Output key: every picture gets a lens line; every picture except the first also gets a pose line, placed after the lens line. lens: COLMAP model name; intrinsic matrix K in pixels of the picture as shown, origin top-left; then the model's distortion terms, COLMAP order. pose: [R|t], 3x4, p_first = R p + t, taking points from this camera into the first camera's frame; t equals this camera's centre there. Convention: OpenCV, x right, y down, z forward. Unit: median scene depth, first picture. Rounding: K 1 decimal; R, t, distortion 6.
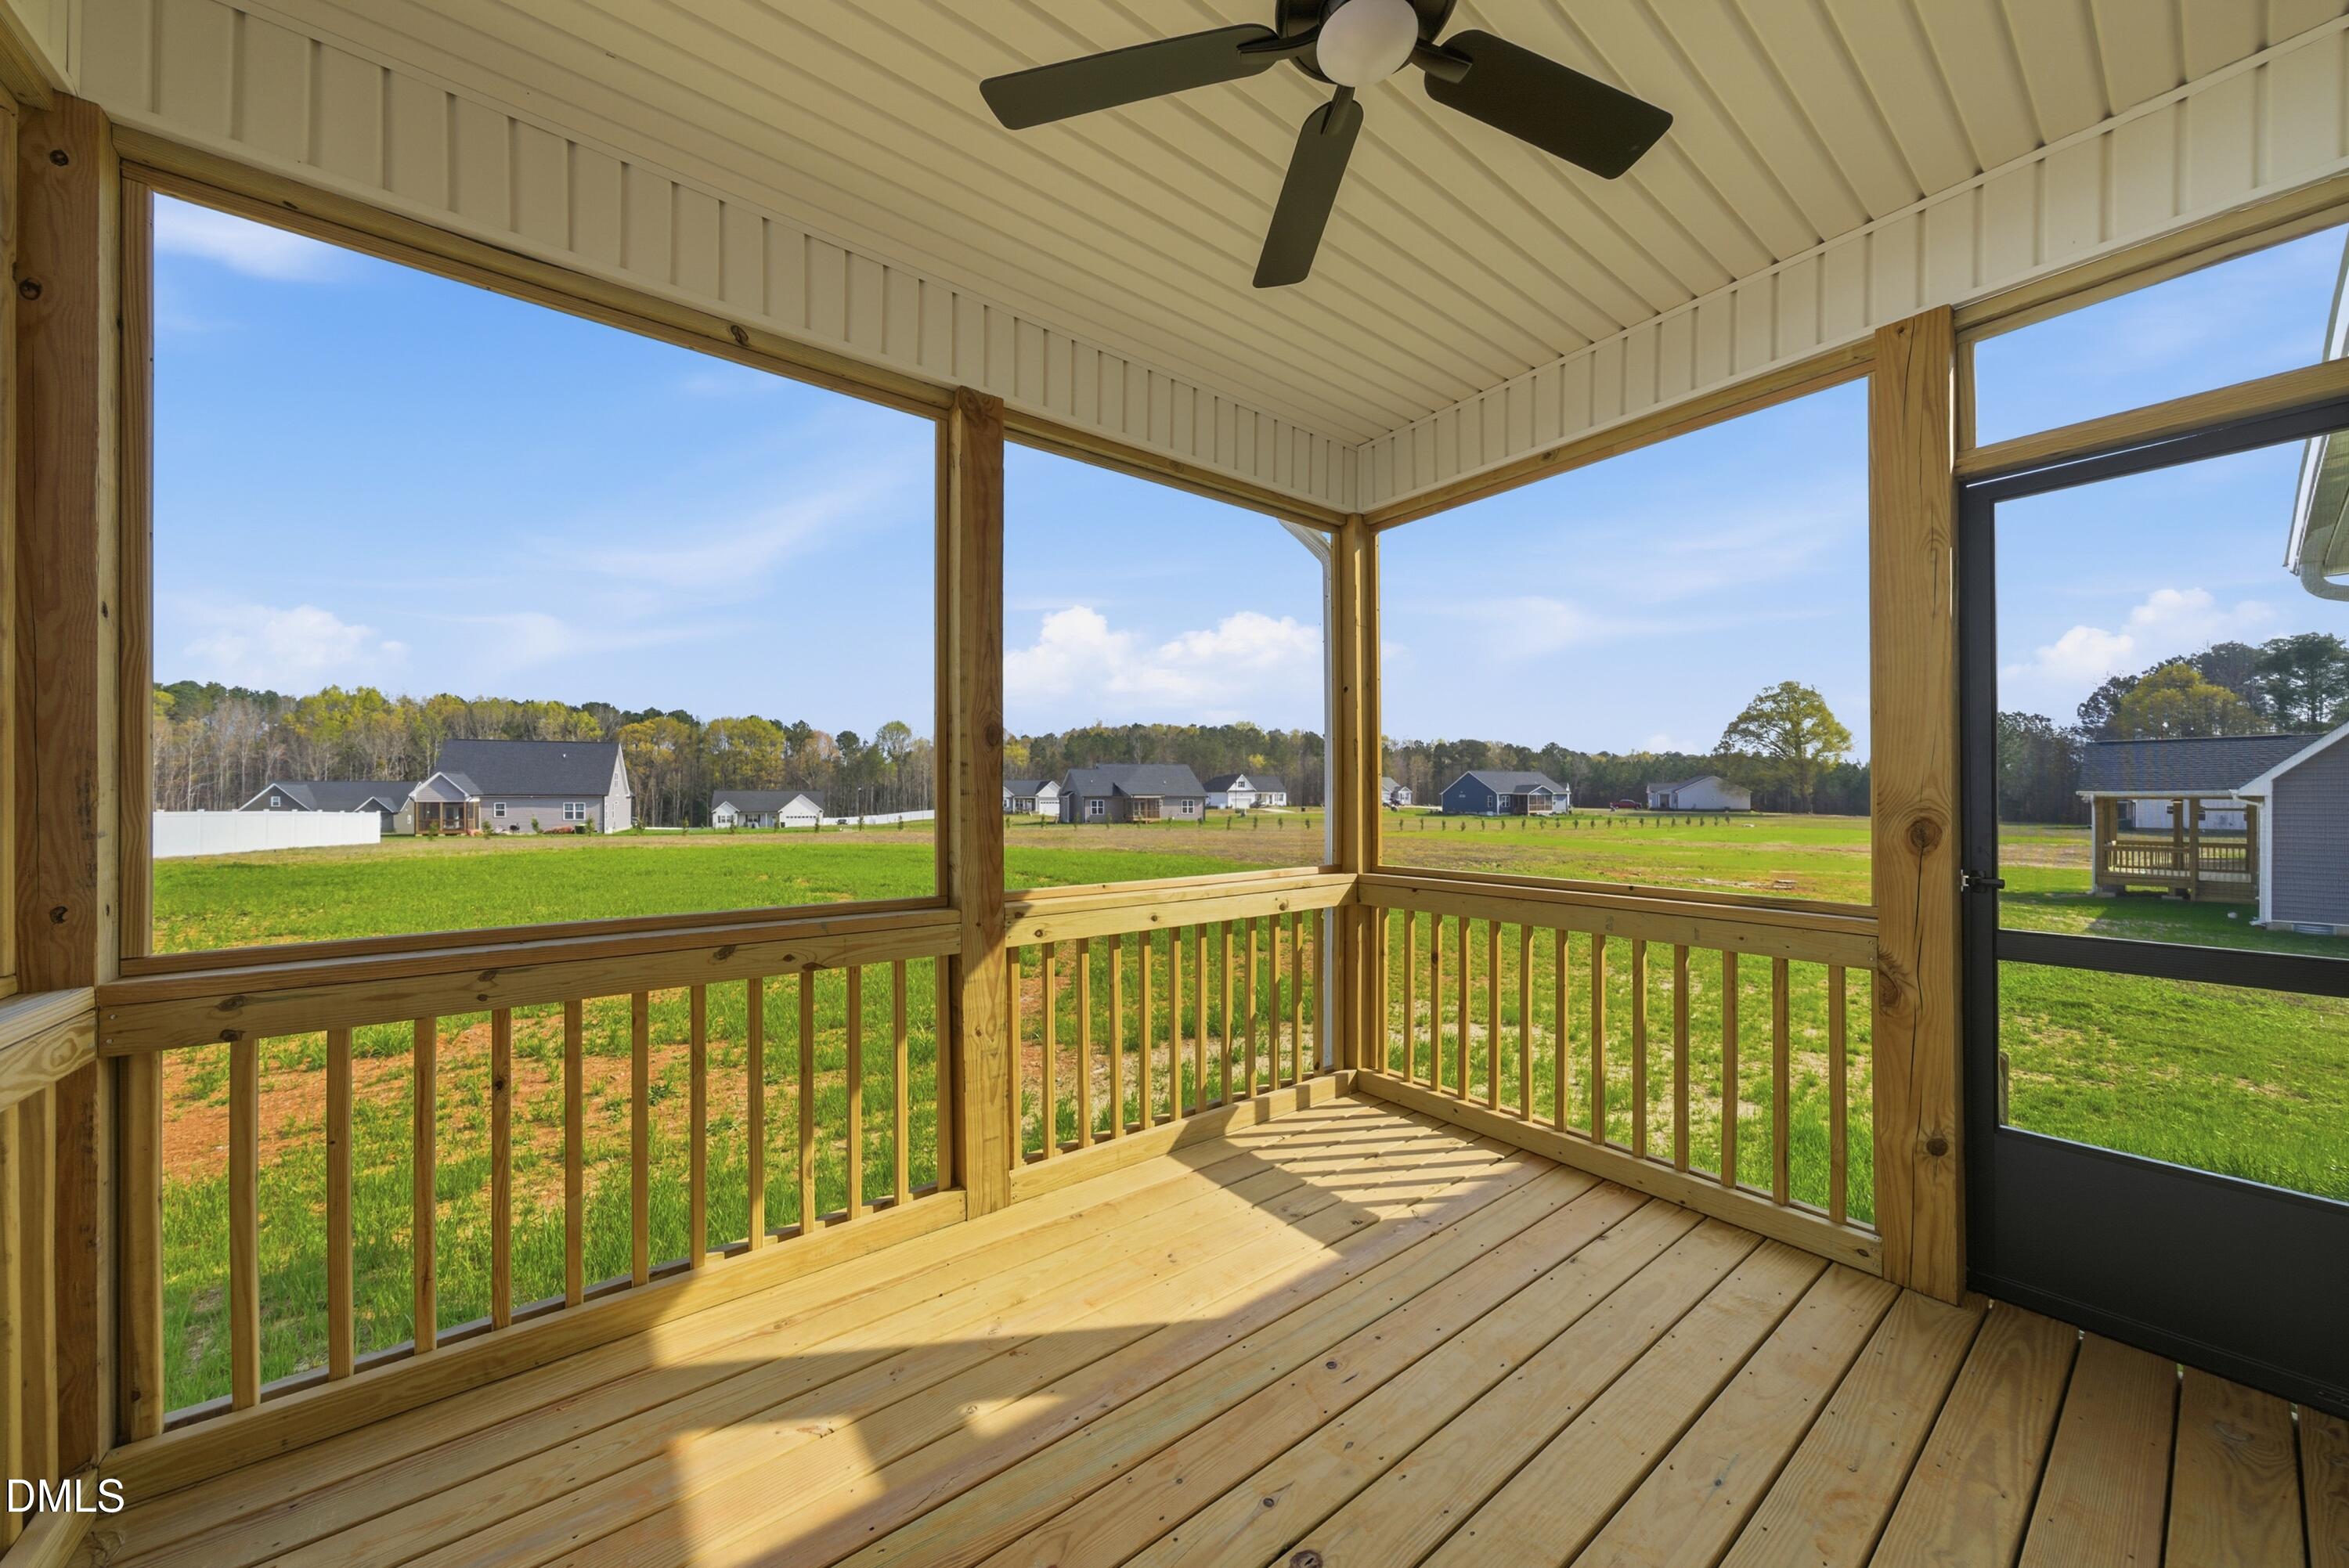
lens RADIAL K [[840.8, 0, 1180.1], [0, 840.8, 792.7], [0, 0, 1]] dist [-0.007342, 0.003579]
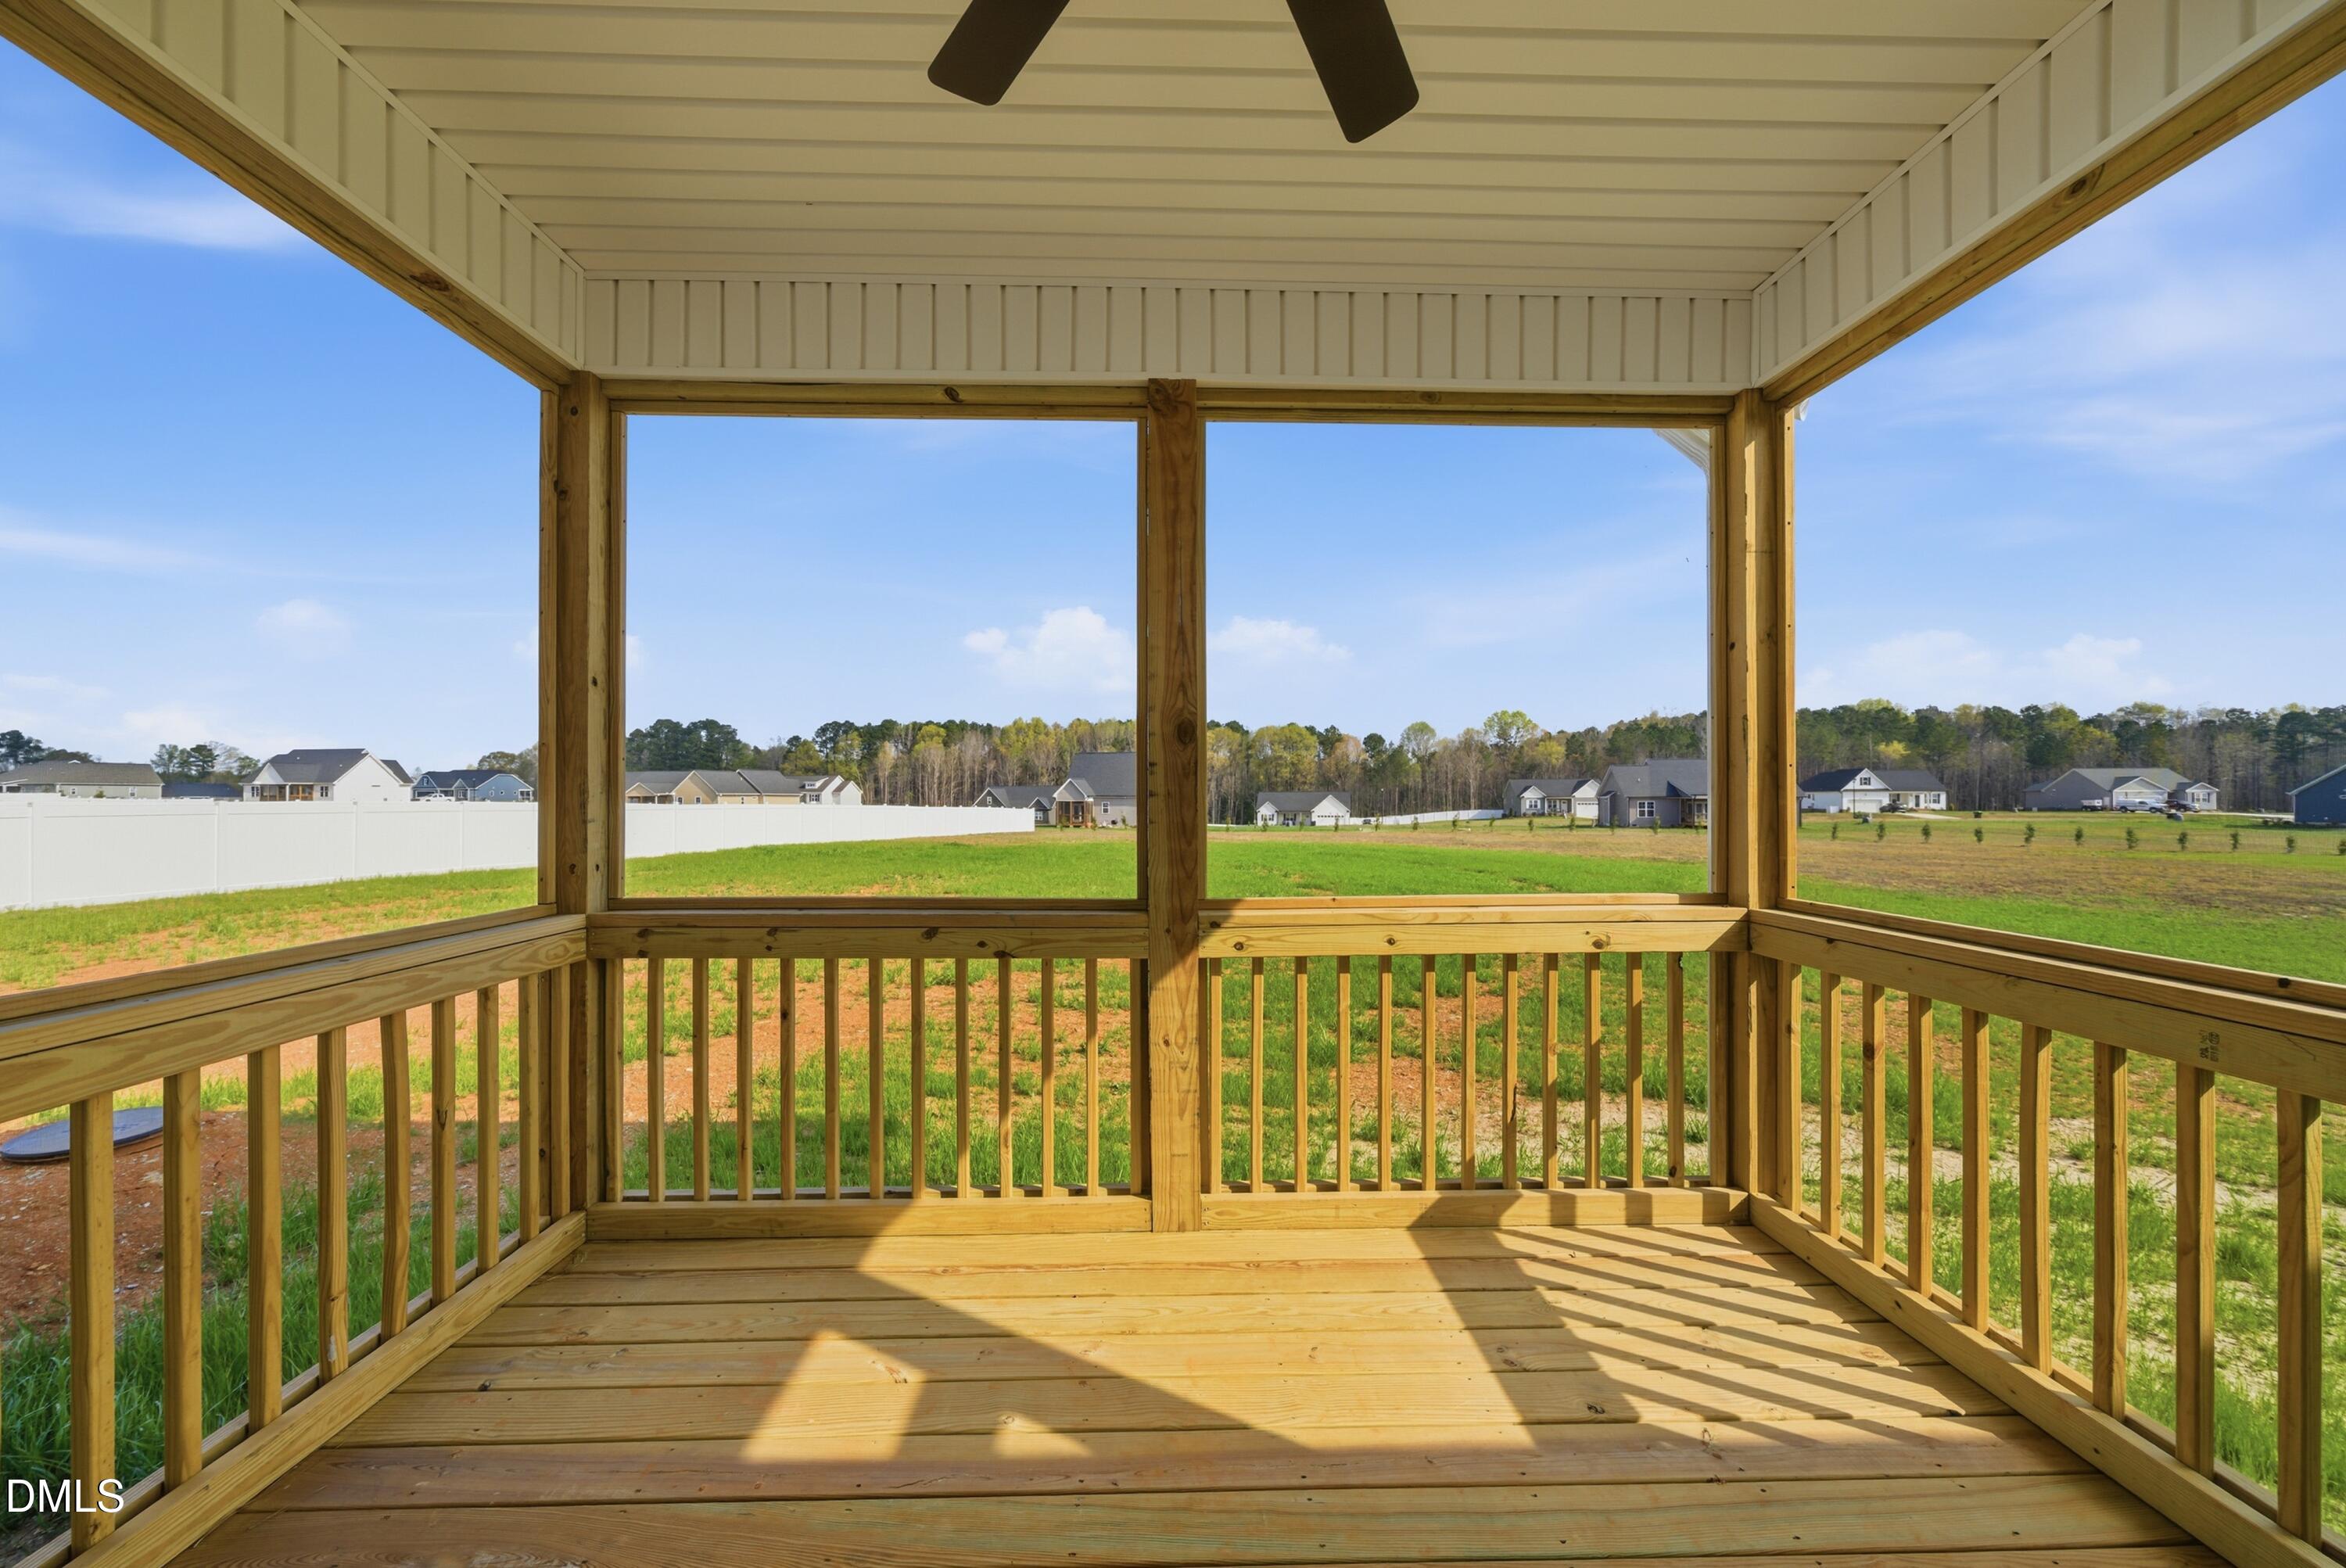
lens RADIAL K [[839.9, 0, 1158.2], [0, 839.9, 792.7], [0, 0, 1]] dist [-0.007342, 0.003579]
pose [[0.797672, -0.002527, -0.603086, 0.264029], [0.002149, 0.999997, -0.001348, 0.000161], [0.603088, -0.000220, 0.797675, 0.174657]]
